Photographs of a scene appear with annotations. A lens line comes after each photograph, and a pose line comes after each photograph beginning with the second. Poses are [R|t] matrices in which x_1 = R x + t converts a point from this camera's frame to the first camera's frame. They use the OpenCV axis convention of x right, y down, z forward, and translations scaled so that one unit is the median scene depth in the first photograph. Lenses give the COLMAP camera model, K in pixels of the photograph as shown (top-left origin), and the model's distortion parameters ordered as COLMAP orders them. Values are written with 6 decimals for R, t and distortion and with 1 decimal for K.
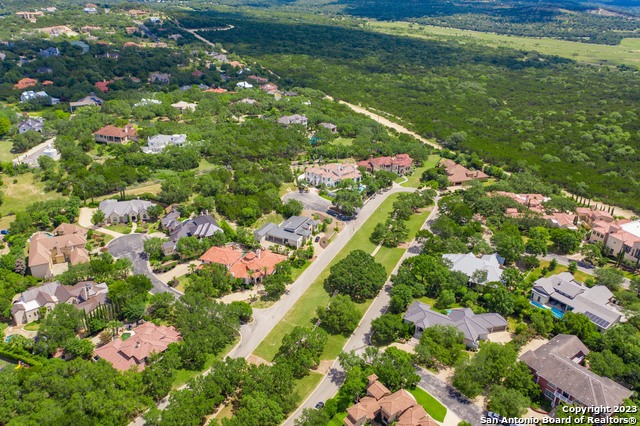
lens RADIAL K [[511.8, 0, 320.0], [0, 511.8, 213.0], [0, 0, 1]] dist [-0.007407, 0.002898]
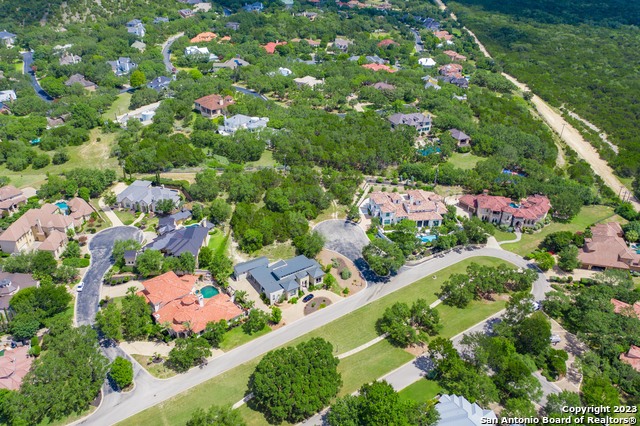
lens RADIAL K [[511.8, 0, 320.0], [0, 511.8, 213.0], [0, 0, 1]] dist [-0.007407, 0.002898]
pose [[0.853451, 0.247711, -0.458542, 0.280915], [-0.213652, 0.968789, 0.125698, -0.144821], [0.475367, -0.009309, 0.879738, 0.323848]]
